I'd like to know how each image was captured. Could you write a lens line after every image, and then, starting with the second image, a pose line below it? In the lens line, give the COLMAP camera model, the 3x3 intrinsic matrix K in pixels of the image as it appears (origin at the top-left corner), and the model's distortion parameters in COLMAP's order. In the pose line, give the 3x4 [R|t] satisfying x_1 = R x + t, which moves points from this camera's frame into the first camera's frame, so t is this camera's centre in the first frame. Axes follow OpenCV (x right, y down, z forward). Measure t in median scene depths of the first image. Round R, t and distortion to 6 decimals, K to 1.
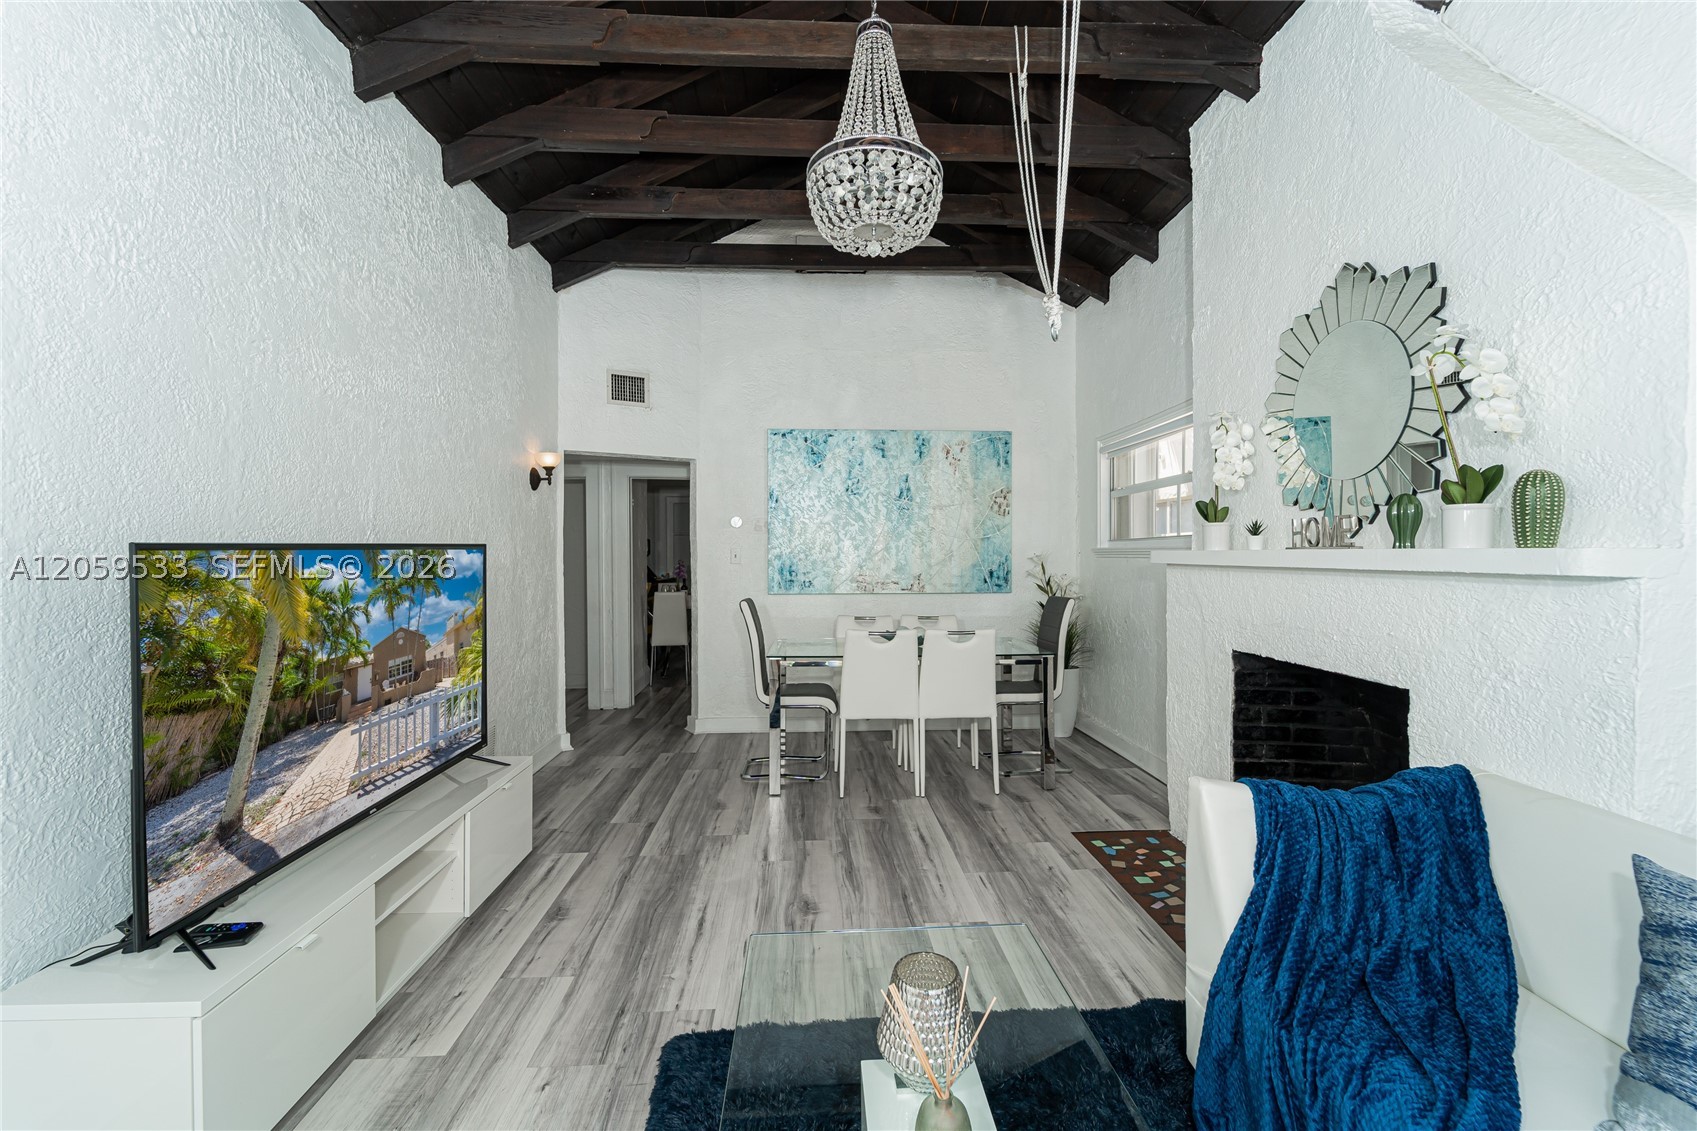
lens RADIAL K [[689.8, 0, 845.9], [0, 689.8, 557.8], [0, 0, 1]] dist [-0.000893, -0.000123]
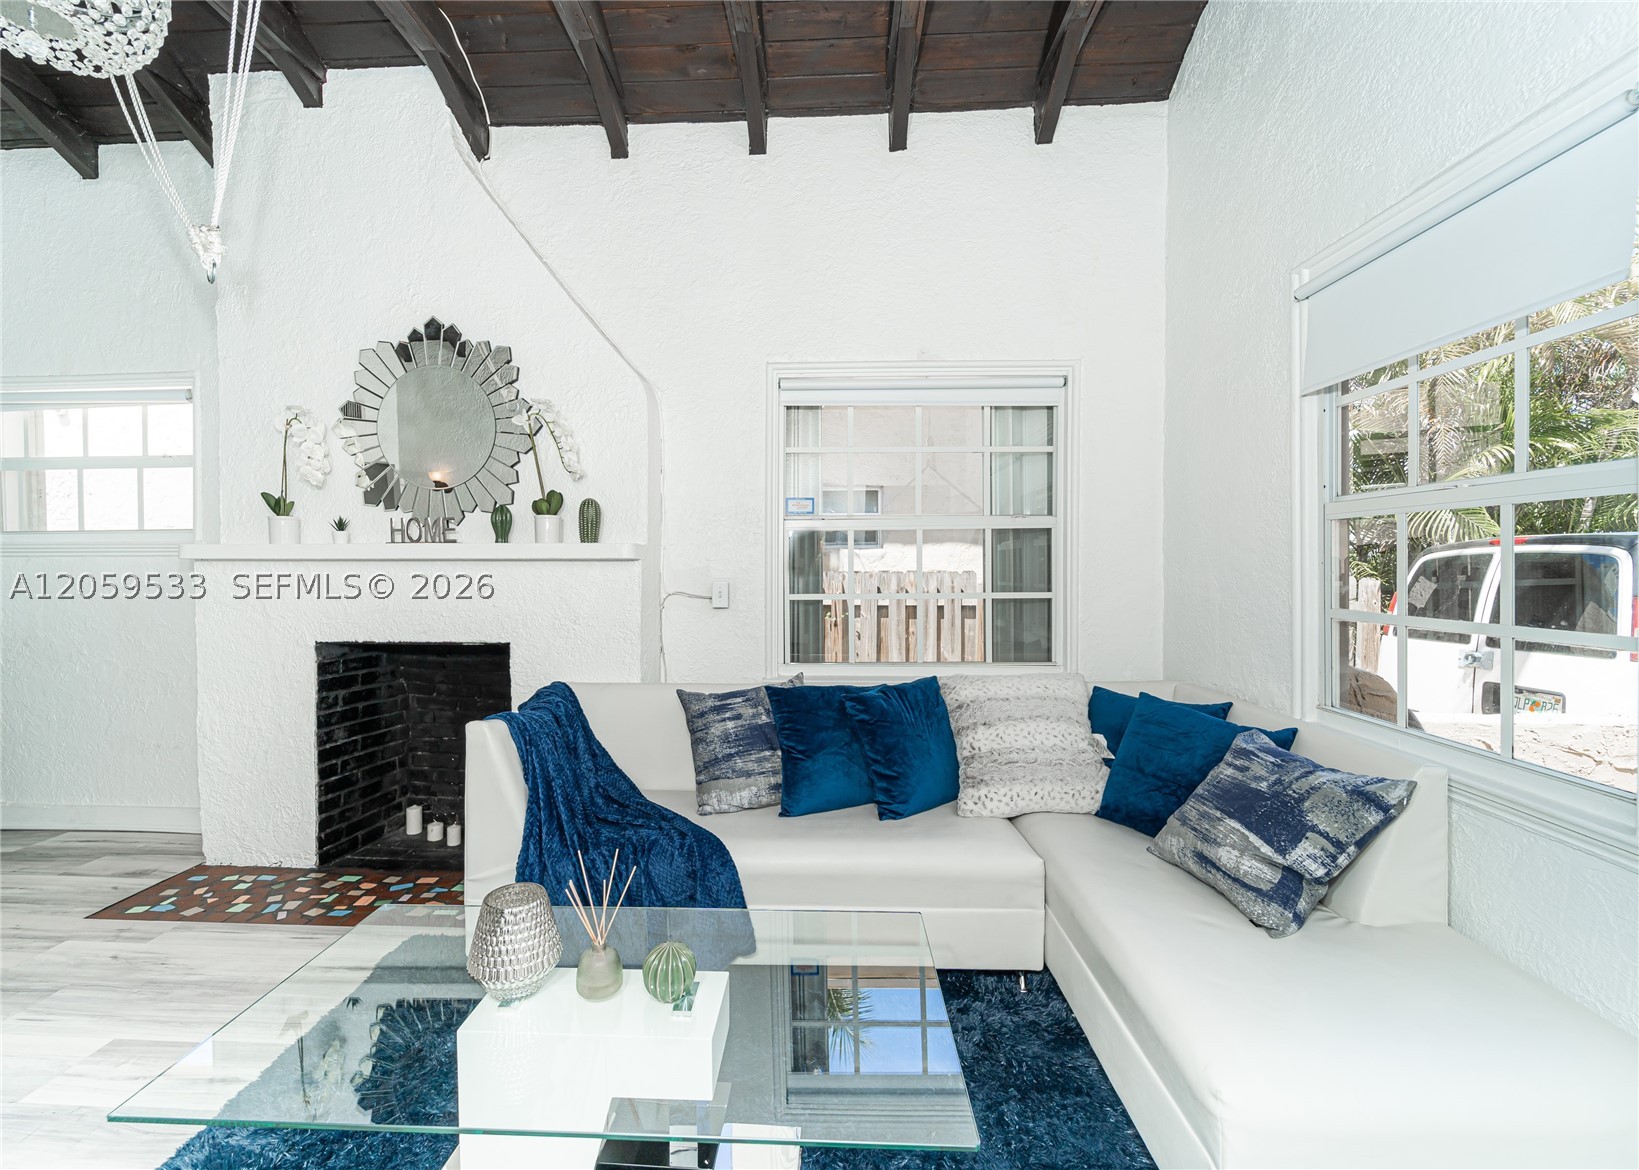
lens RADIAL K [[719.1, 0, 788.3], [0, 719.1, 571.8], [0, 0, 1]] dist [0.000892, 0.000379]
pose [[0.106143, 0.002590, 0.994348, -0.483639], [0.004231, 0.999986, -0.003056, 0.040990], [-0.994342, 0.004531, 0.106130, 0.214929]]
